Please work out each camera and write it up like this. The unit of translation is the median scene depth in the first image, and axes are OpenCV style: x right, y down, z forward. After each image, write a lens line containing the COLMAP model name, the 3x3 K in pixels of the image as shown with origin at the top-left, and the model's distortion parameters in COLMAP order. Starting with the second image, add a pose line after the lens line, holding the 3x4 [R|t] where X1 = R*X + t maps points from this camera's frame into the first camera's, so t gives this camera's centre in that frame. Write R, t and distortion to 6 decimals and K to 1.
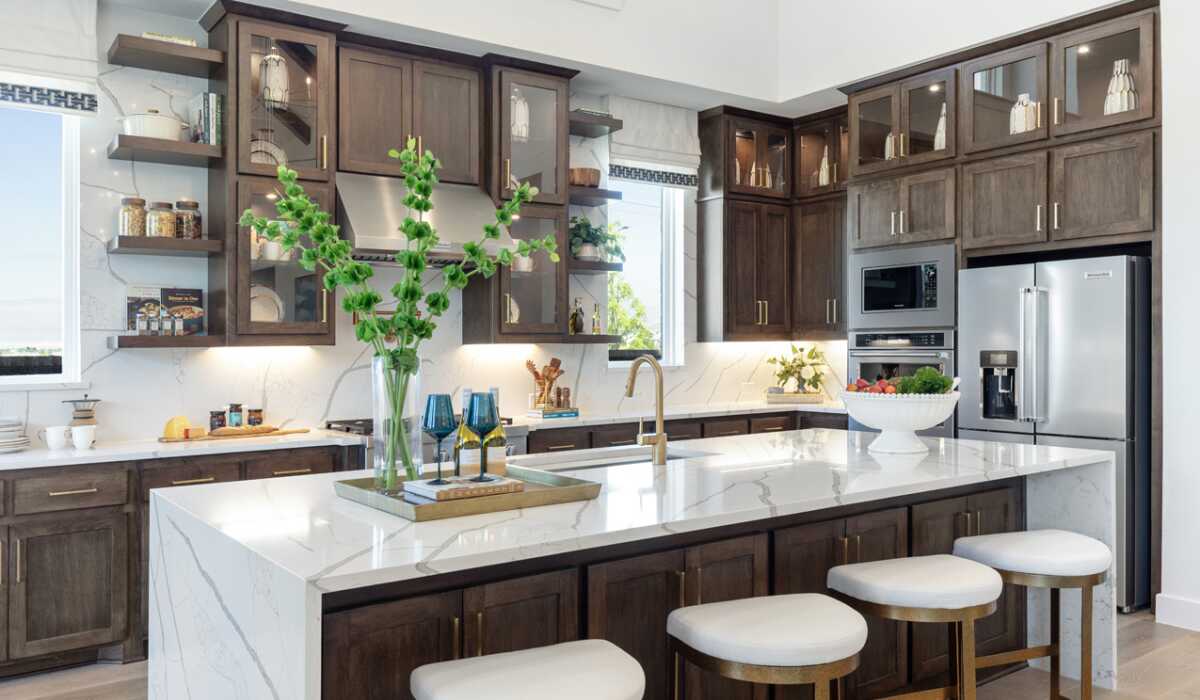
lens RADIAL K [[918.4, 0, 611.3], [0, 918.4, 330.3], [0, 0, 1]] dist [0.003648, -0.003226]
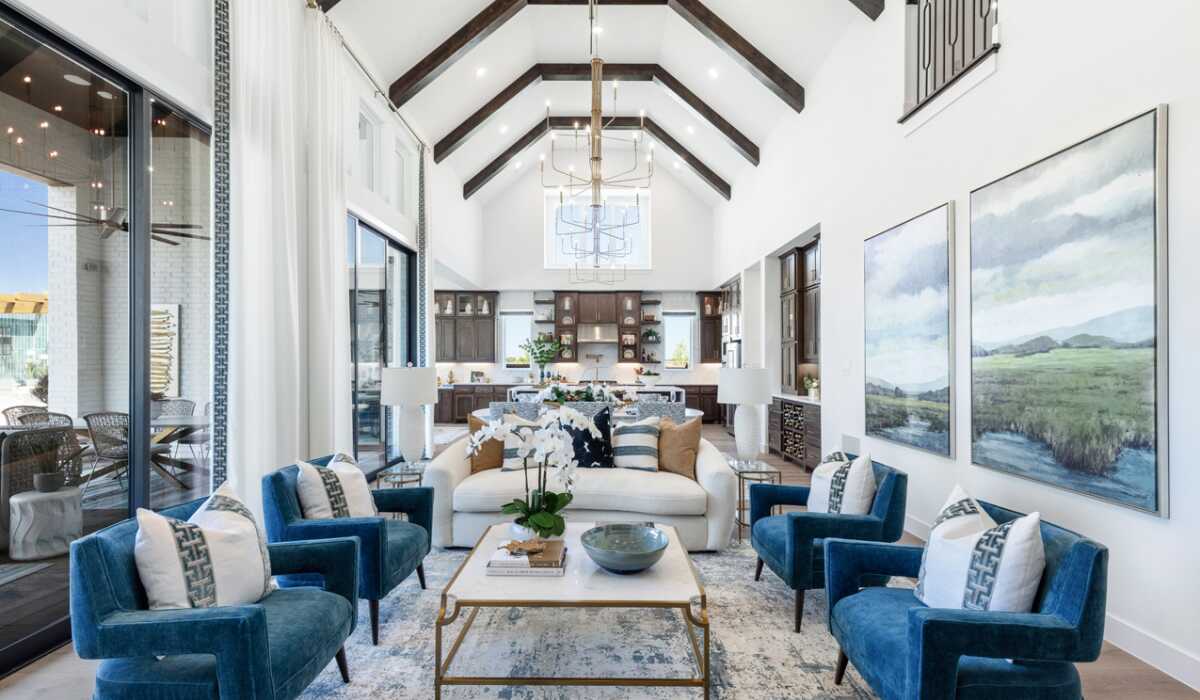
lens RADIAL K [[550.1, 0, 603.1], [0, 550.1, 360.4], [0, 0, 1]] dist [0.013203, -0.000656]
pose [[0.810832, 0.012062, -0.585155, 1.214878], [-0.001447, 0.999826, 0.018604, -0.042071], [0.585278, -0.014238, 0.810708, -0.968605]]
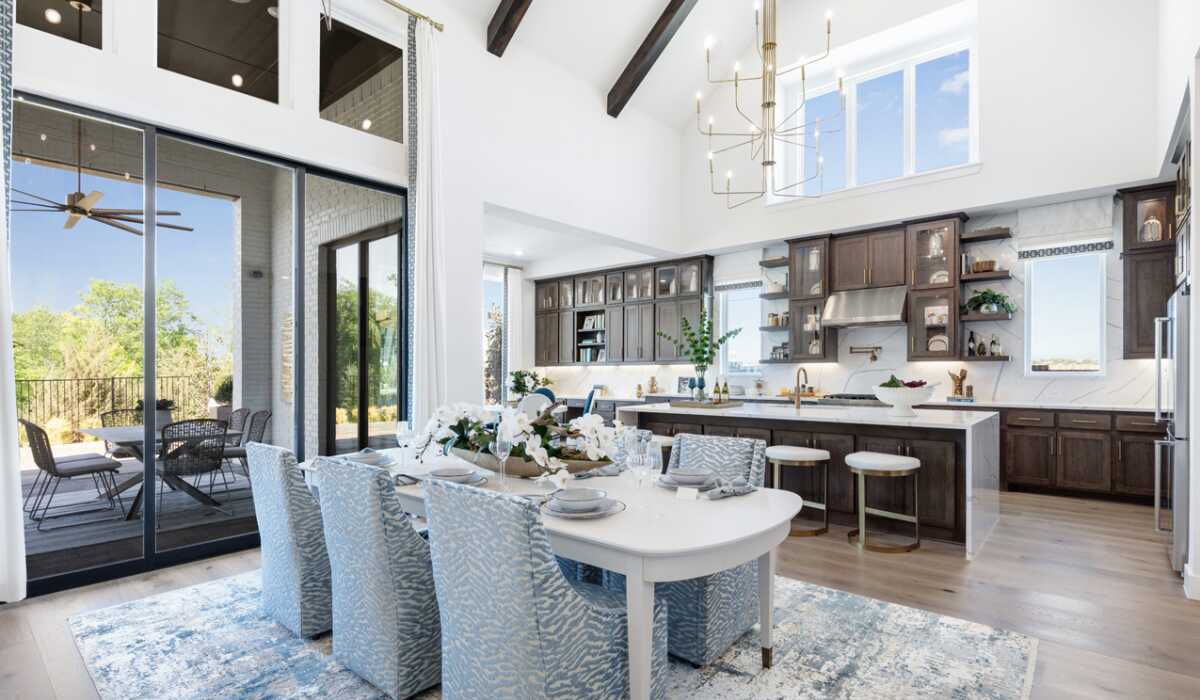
lens RADIAL K [[578.1, 0, 601.7], [0, 578.1, 376.9], [0, 0, 1]] dist [0.000197, -0.000099]
pose [[0.224266, 0.024379, -0.974223, 0.986173], [0.022026, 0.999305, 0.030077, -0.005503], [0.974279, -0.028203, 0.223574, 0.040291]]
